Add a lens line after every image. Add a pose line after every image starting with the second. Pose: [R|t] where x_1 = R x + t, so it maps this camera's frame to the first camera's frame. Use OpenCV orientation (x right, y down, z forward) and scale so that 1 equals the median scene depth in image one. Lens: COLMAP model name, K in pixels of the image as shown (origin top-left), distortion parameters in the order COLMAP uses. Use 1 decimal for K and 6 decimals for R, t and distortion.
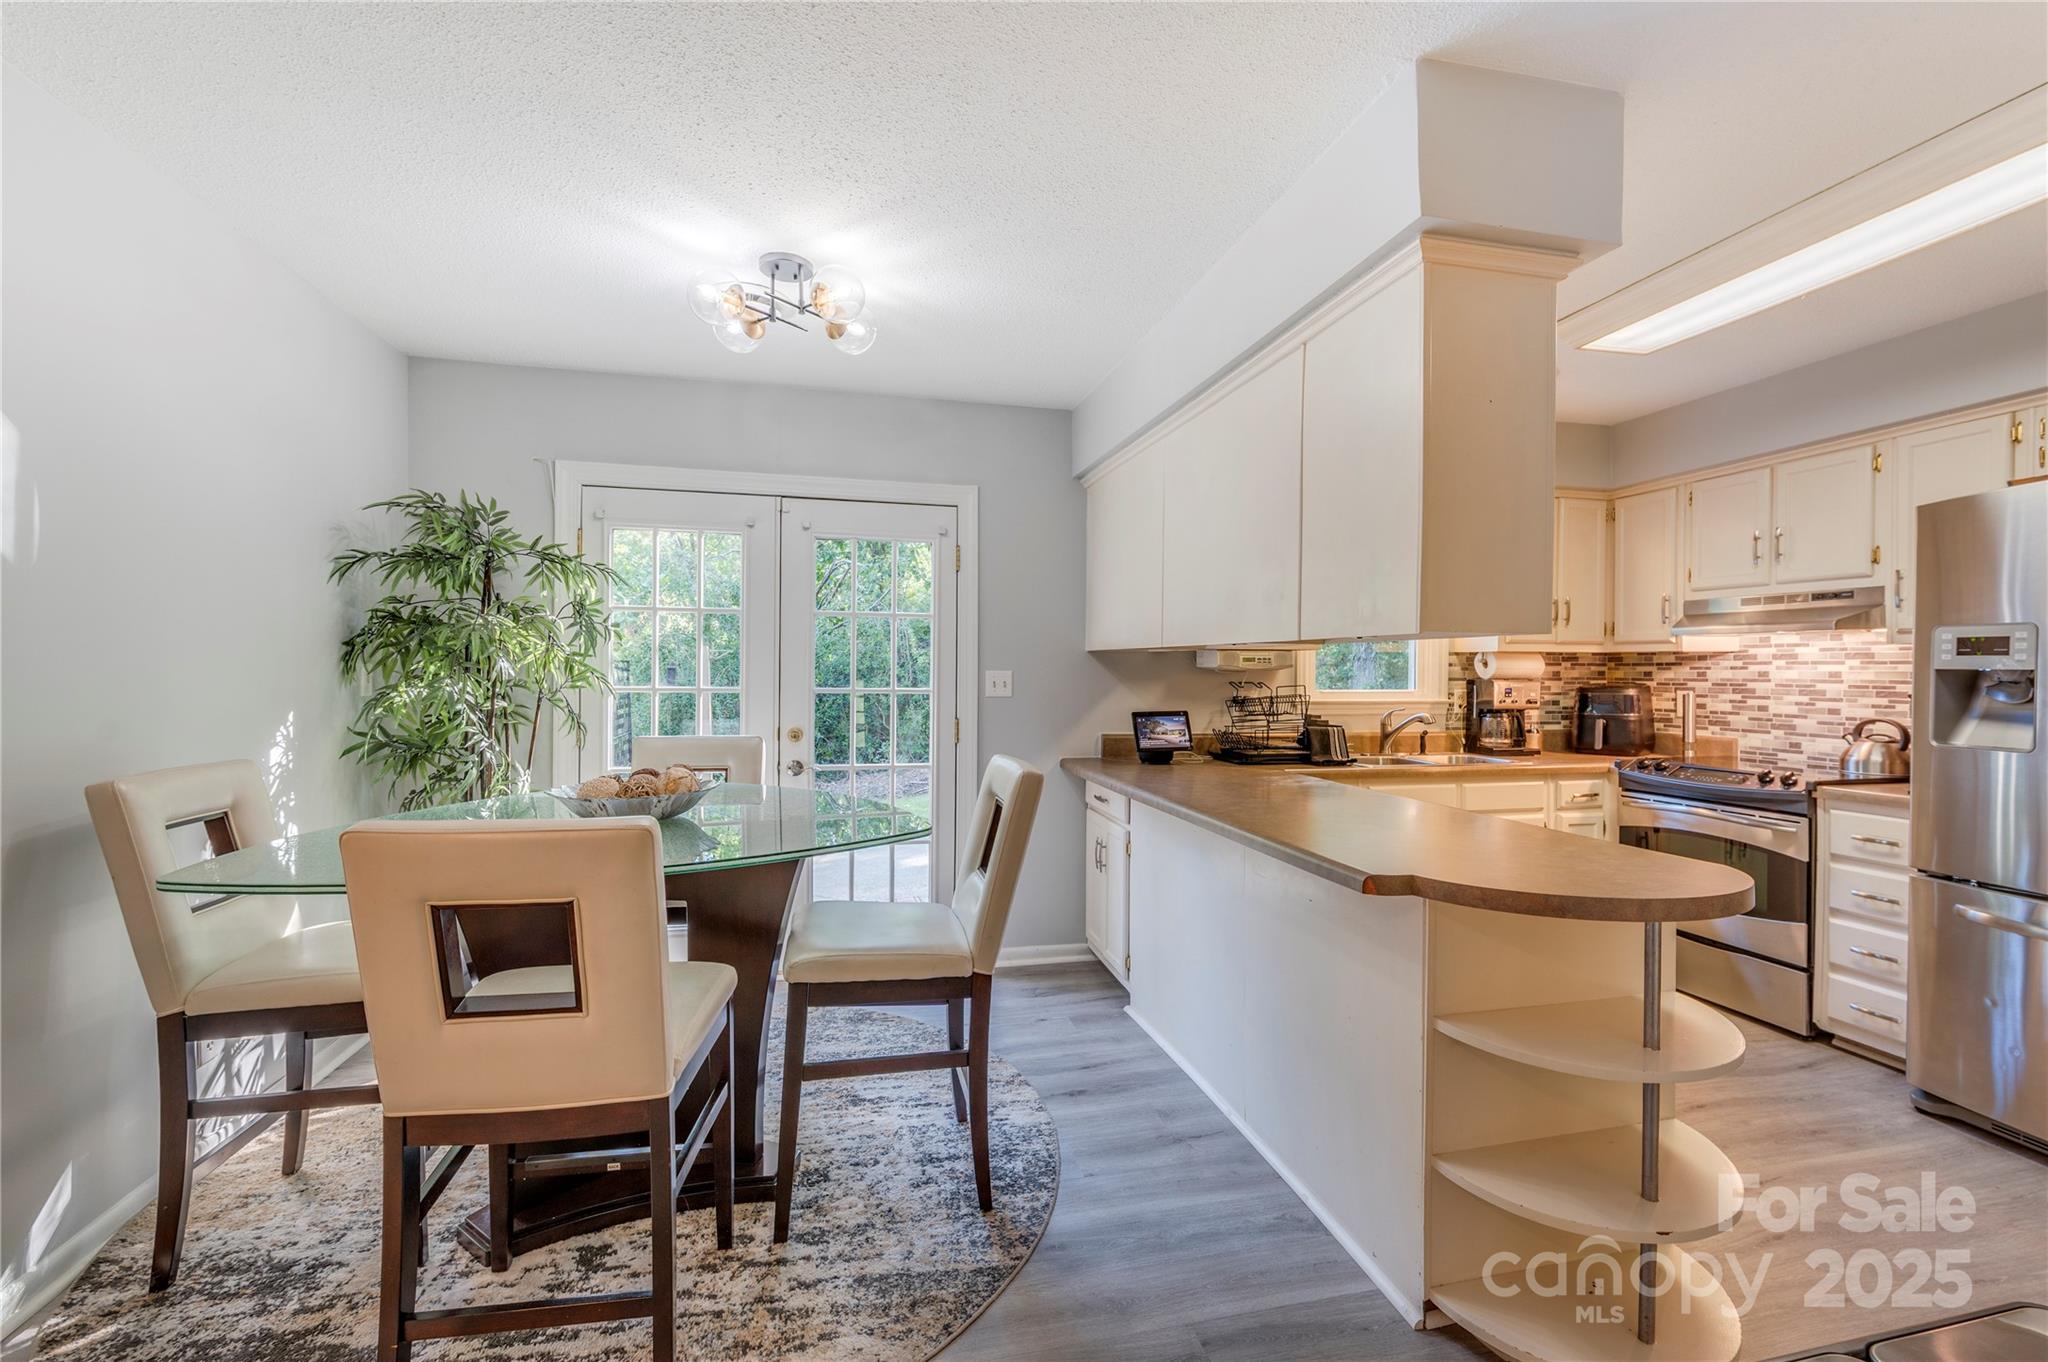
lens RADIAL K [[883.9, 0, 1024.0], [0, 883.9, 681.0], [0, 0, 1]] dist [0.000016, 0.000023]
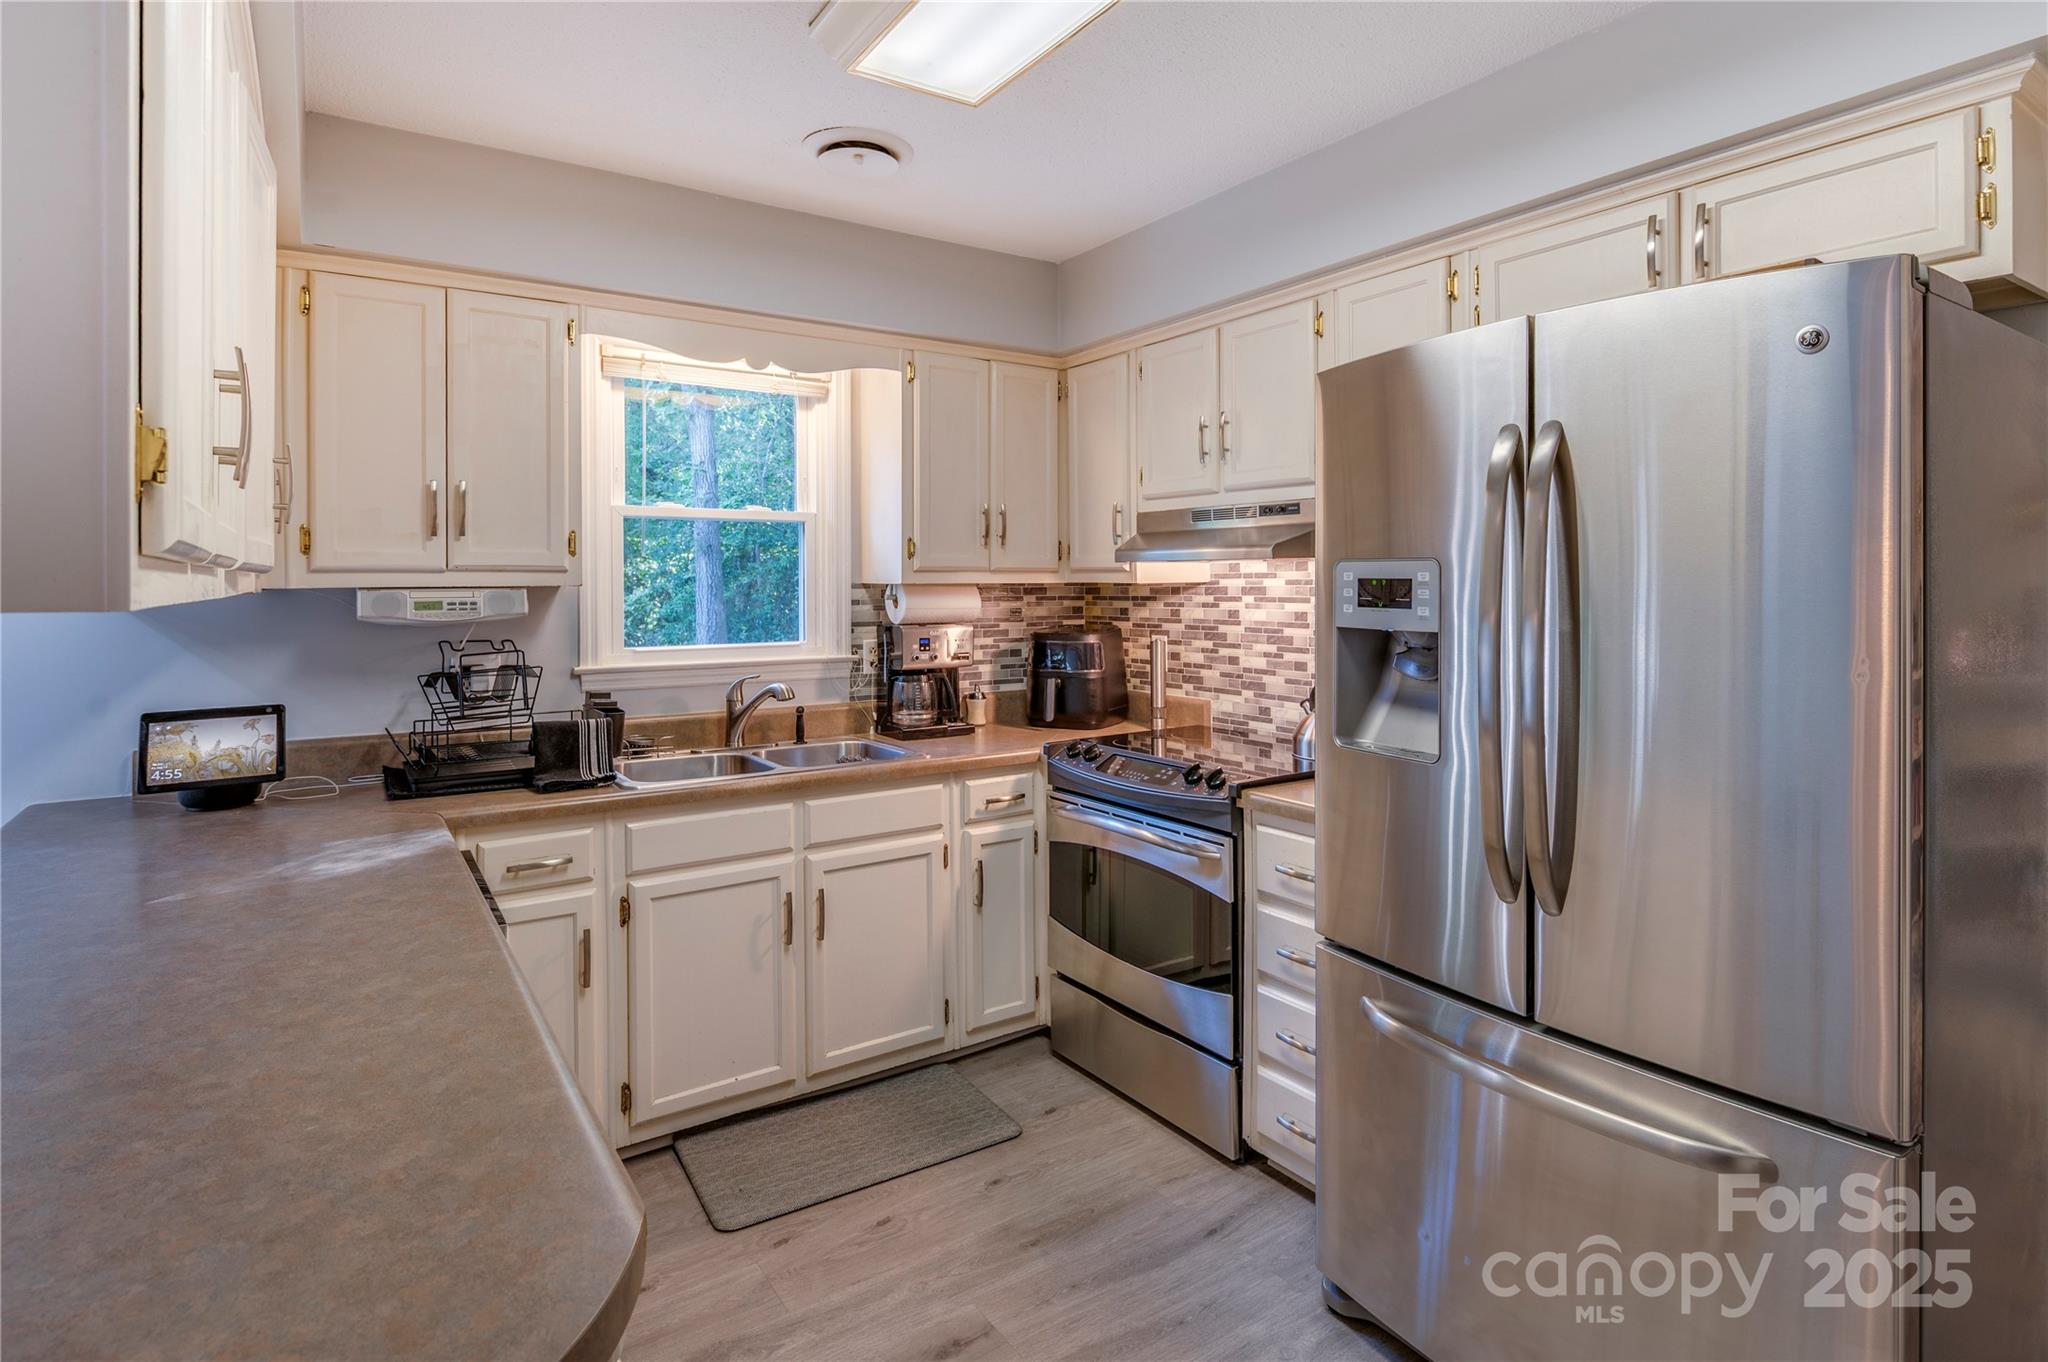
lens RADIAL K [[1044.6, 0, 1023.0], [0, 1044.6, 591.6], [0, 0, 1]] dist [-0.001125, 0.000029]
pose [[0.934948, -0.009230, 0.354664, 0.357422], [0.010990, 0.999935, -0.002949, -0.025580], [-0.354614, 0.006655, 0.934989, 0.242557]]
